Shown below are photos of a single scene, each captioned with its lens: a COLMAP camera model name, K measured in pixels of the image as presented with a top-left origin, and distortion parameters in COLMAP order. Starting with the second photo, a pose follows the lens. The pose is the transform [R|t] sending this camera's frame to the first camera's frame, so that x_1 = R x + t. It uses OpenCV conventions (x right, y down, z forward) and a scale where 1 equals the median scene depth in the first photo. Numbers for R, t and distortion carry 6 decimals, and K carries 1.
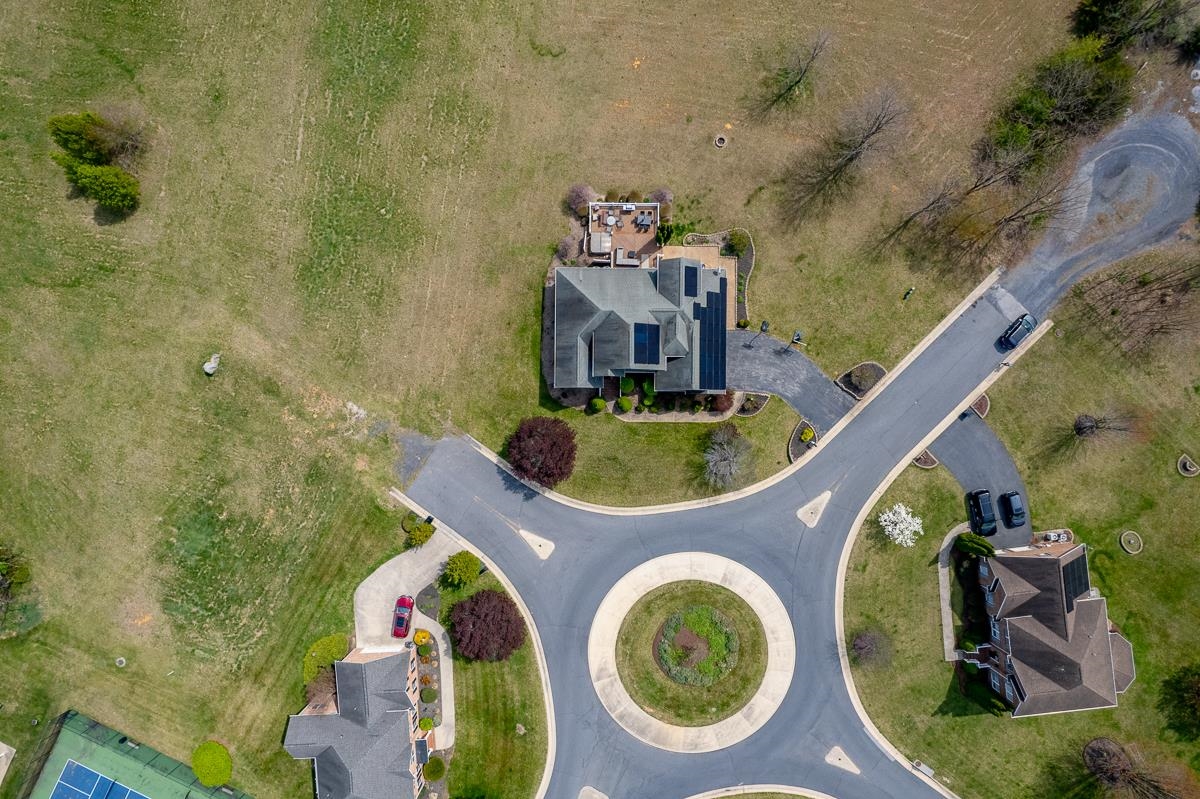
lens RADIAL K [[768.4, 0, 604.7], [0, 768.4, 406.5], [0, 0, 1]] dist [-0.079210, 0.072793]
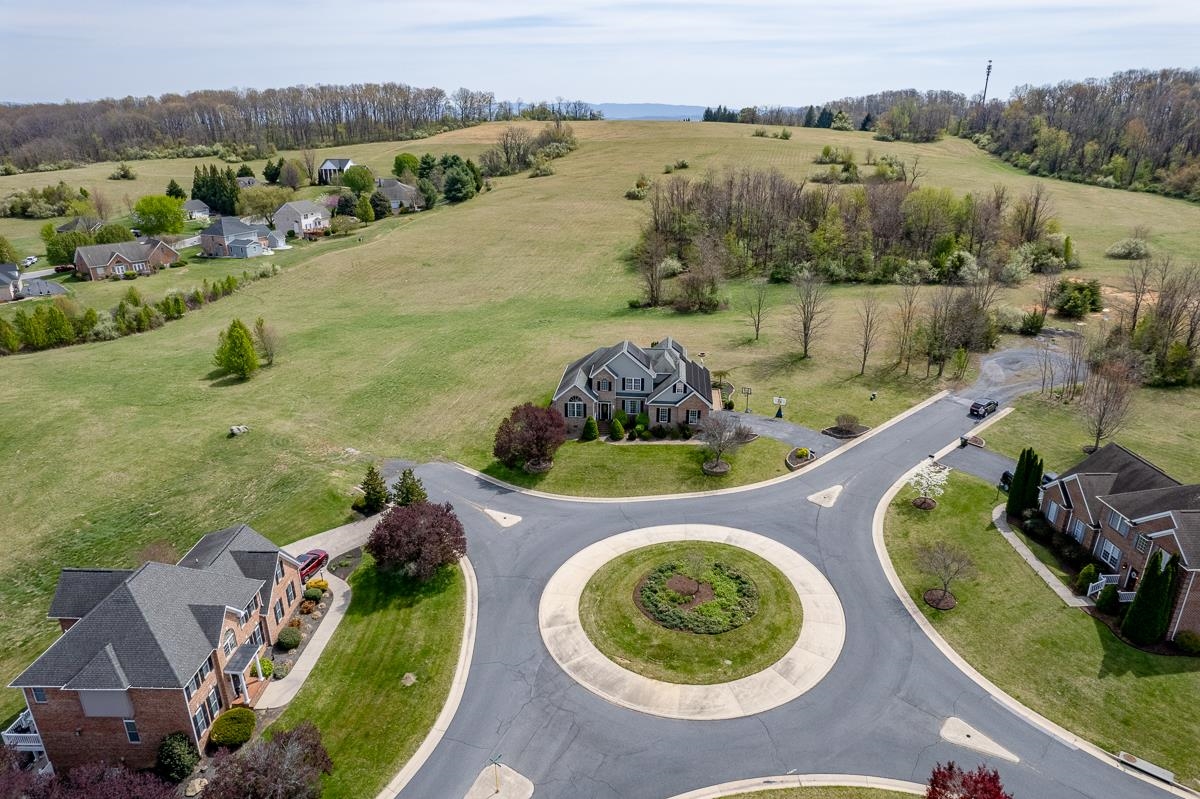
lens RADIAL K [[768.4, 0, 604.7], [0, 768.4, 406.5], [0, 0, 1]] dist [-0.079210, 0.072793]
pose [[0.996525, 0.037197, -0.074521, 0.082485], [-0.082842, 0.350151, -0.933023, 0.912910], [-0.008612, 0.935955, 0.352016, 0.591334]]
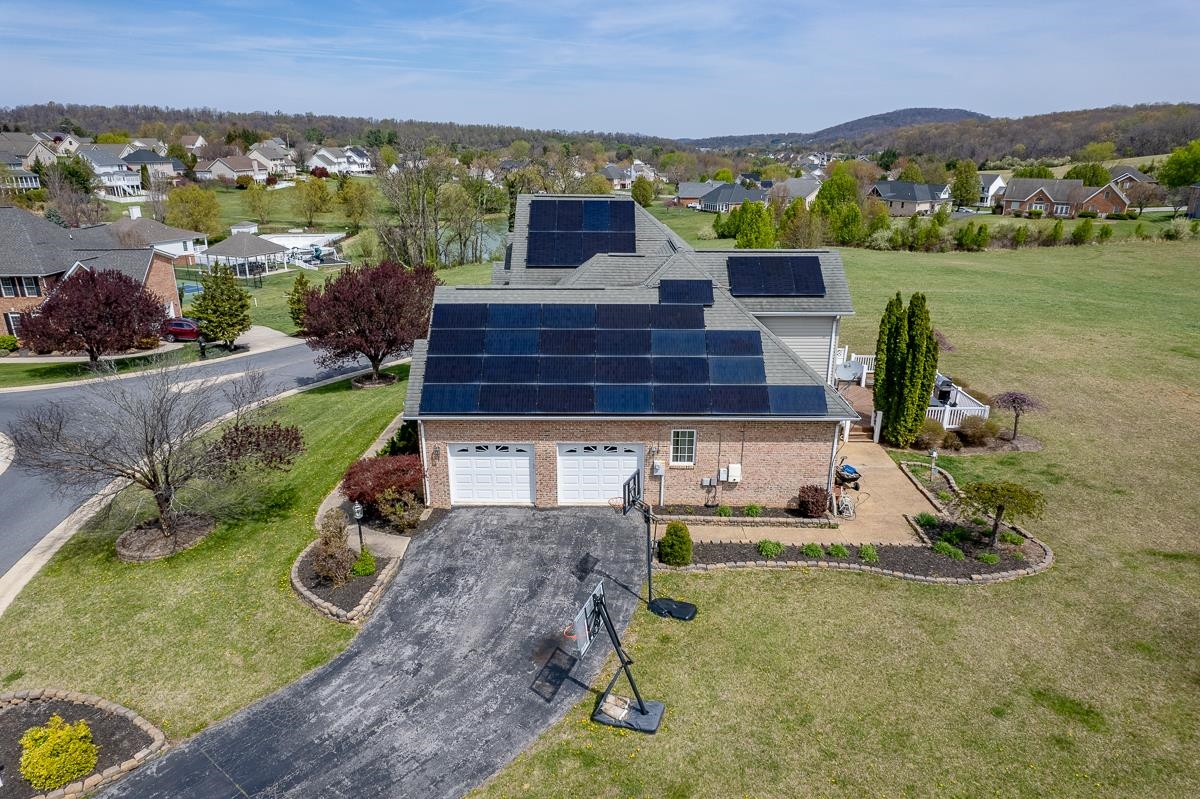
lens RADIAL K [[768.4, 0, 604.7], [0, 768.4, 406.5], [0, 0, 1]] dist [-0.079210, 0.072793]
pose [[0.005639, 0.338109, -0.941090, 0.386437], [-0.999923, -0.008476, -0.009037, -0.080140], [-0.011033, 0.941069, 0.338035, 0.846317]]
